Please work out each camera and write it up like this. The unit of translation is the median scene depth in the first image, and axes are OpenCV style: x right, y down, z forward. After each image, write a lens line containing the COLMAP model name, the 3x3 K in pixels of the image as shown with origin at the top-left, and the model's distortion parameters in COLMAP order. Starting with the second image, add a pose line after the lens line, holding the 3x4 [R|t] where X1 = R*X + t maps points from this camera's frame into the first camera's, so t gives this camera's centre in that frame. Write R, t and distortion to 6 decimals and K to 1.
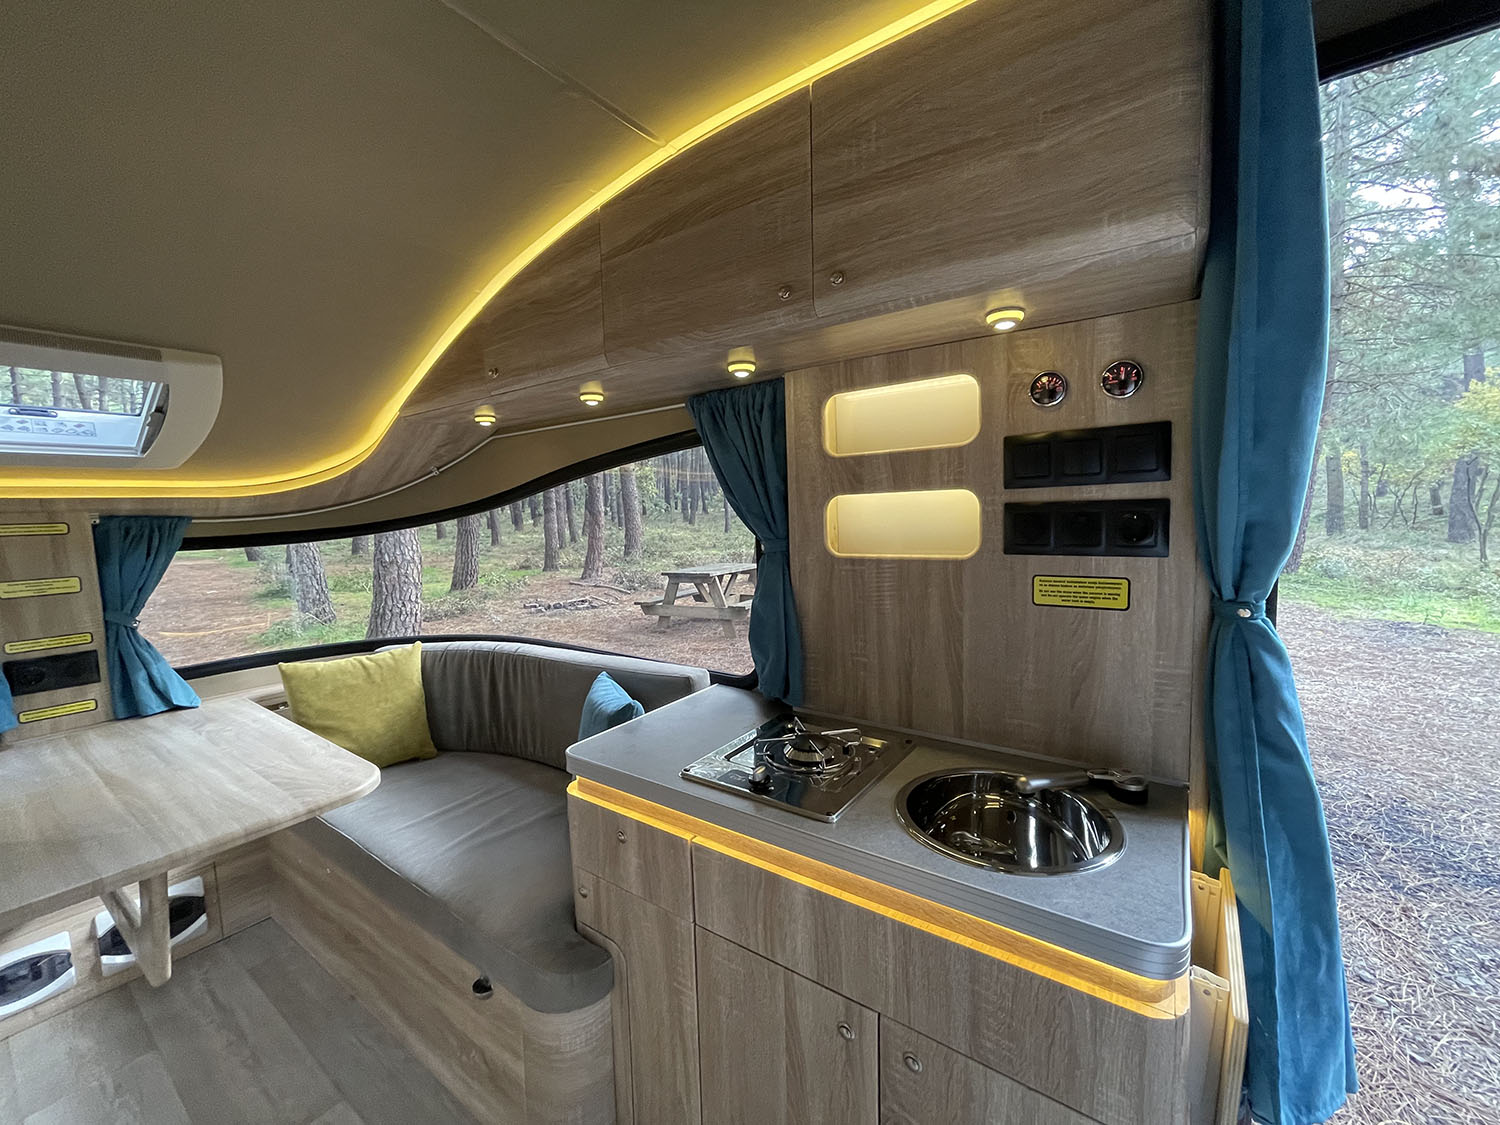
lens RADIAL K [[603.5, 0, 750.5], [0, 603.5, 563.5], [0, 0, 1]] dist [-0.004371, -0.000023]
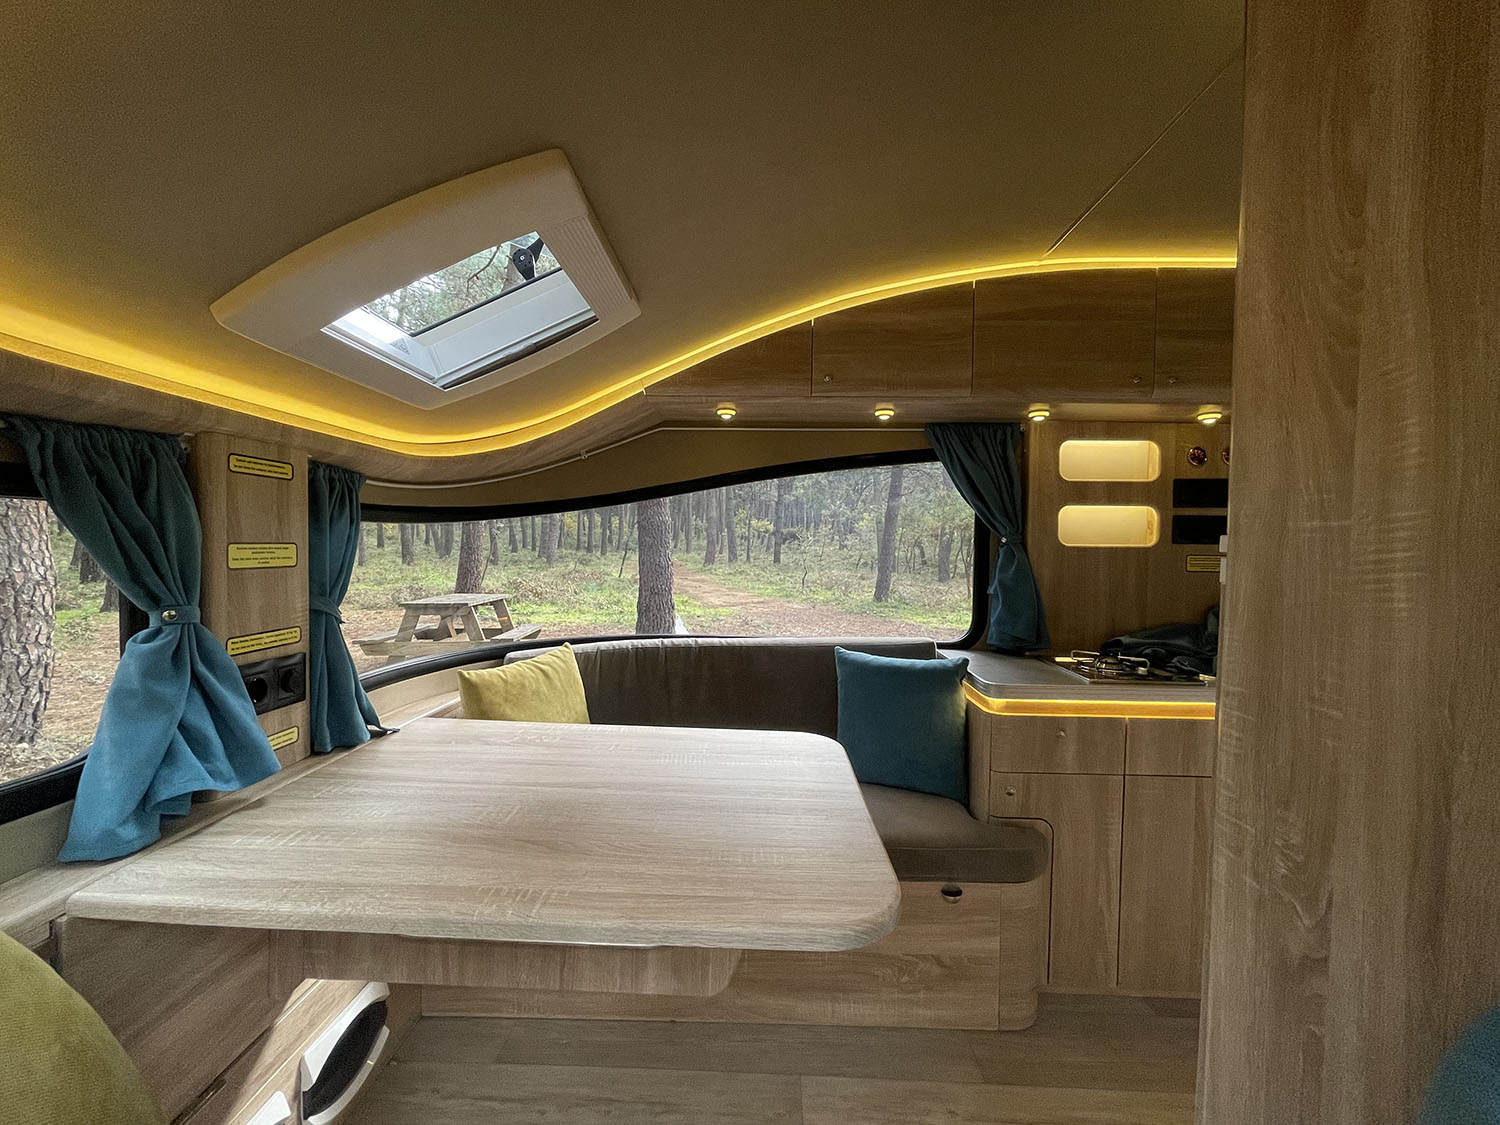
lens RADIAL K [[603.5, 0, 748.2], [0, 603.5, 562.9], [0, 0, 1]] dist [-0.004371, -0.000023]
pose [[0.832243, 0.025732, 0.553813, -1.162235], [0.011518, 0.997904, -0.063675, 0.101539], [-0.554291, 0.059372, 0.830203, 0.159351]]
